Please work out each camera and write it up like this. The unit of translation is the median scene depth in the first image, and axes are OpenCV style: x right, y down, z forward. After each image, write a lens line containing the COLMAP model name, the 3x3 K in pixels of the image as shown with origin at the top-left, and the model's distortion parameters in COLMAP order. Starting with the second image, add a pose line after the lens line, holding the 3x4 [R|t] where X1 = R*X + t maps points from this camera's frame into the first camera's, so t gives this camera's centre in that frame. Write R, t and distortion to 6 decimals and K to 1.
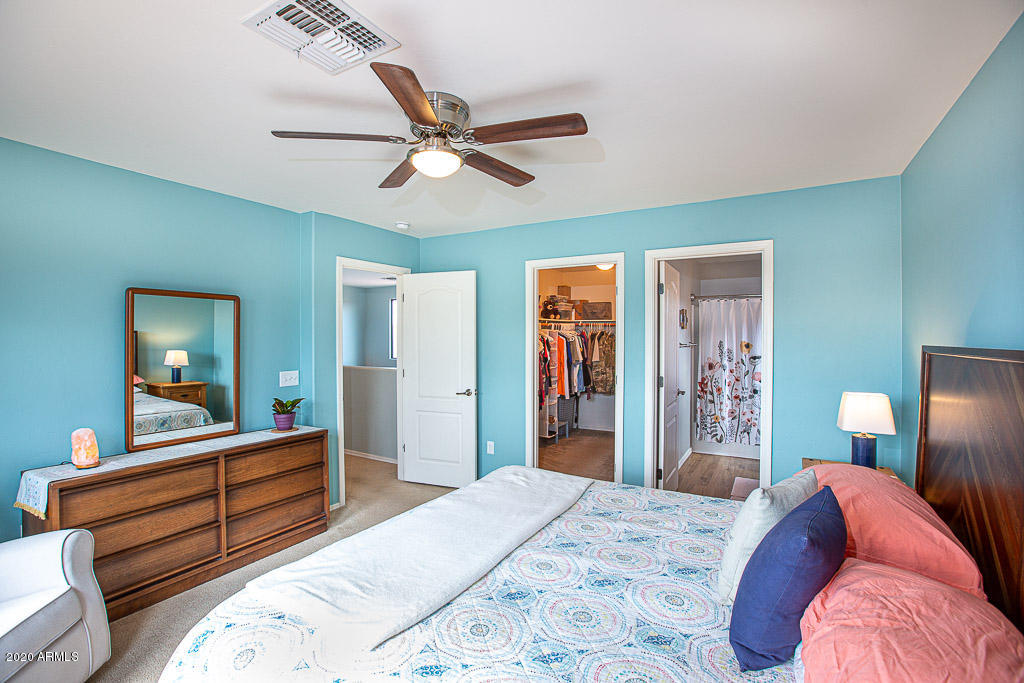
lens RADIAL K [[456.5, 0, 518.6], [0, 456.5, 343.4], [0, 0, 1]] dist [-0.042709, 0.000539]
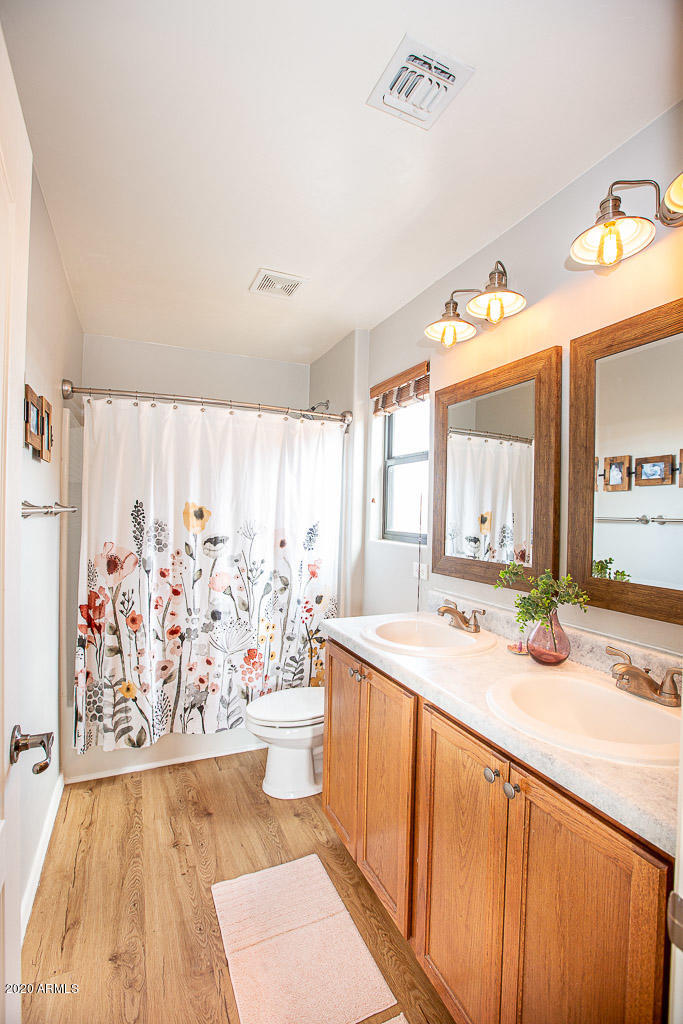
lens RADIAL K [[456.5, 0, 346.0], [0, 456.5, 513.3], [0, 0, 1]] dist [-0.042709, 0.000539]
pose [[0.586663, 0.009072, 0.809780, 0.224251], [-0.006783, 0.999957, -0.006289, 0.006474], [-0.809803, -0.001803, 0.586700, 0.606572]]
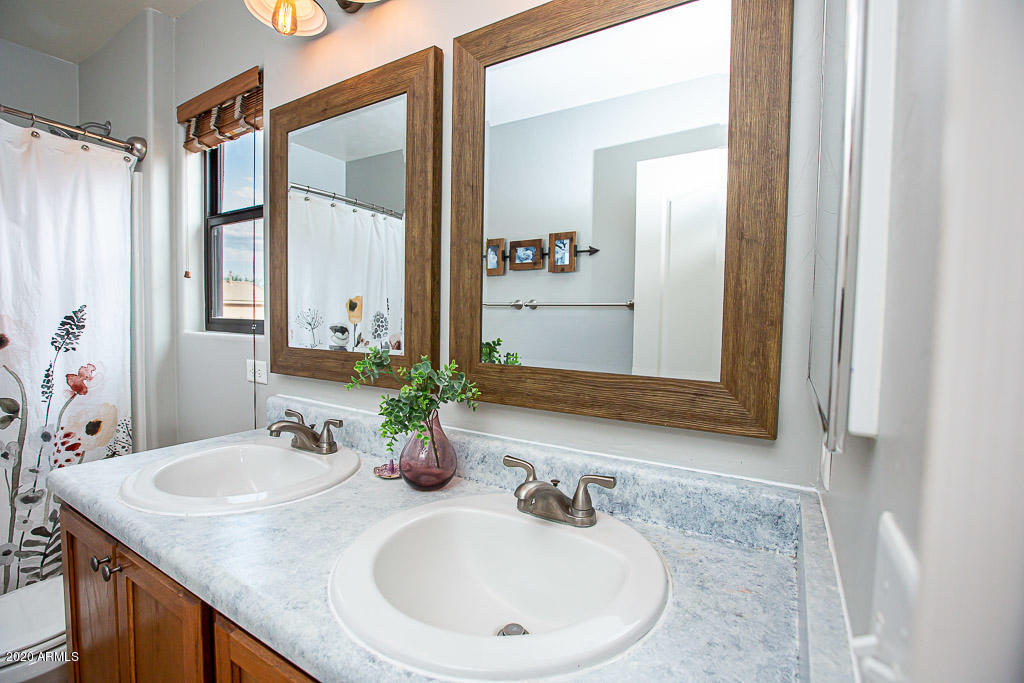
lens RADIAL K [[456.5, 0, 514.5], [0, 456.5, 348.9], [0, 0, 1]] dist [-0.042709, 0.000539]
pose [[0.016512, -0.075072, 0.997041, 0.316005], [-0.003732, 0.997166, 0.075143, 0.018933], [-0.999857, -0.004962, 0.016185, 0.625080]]
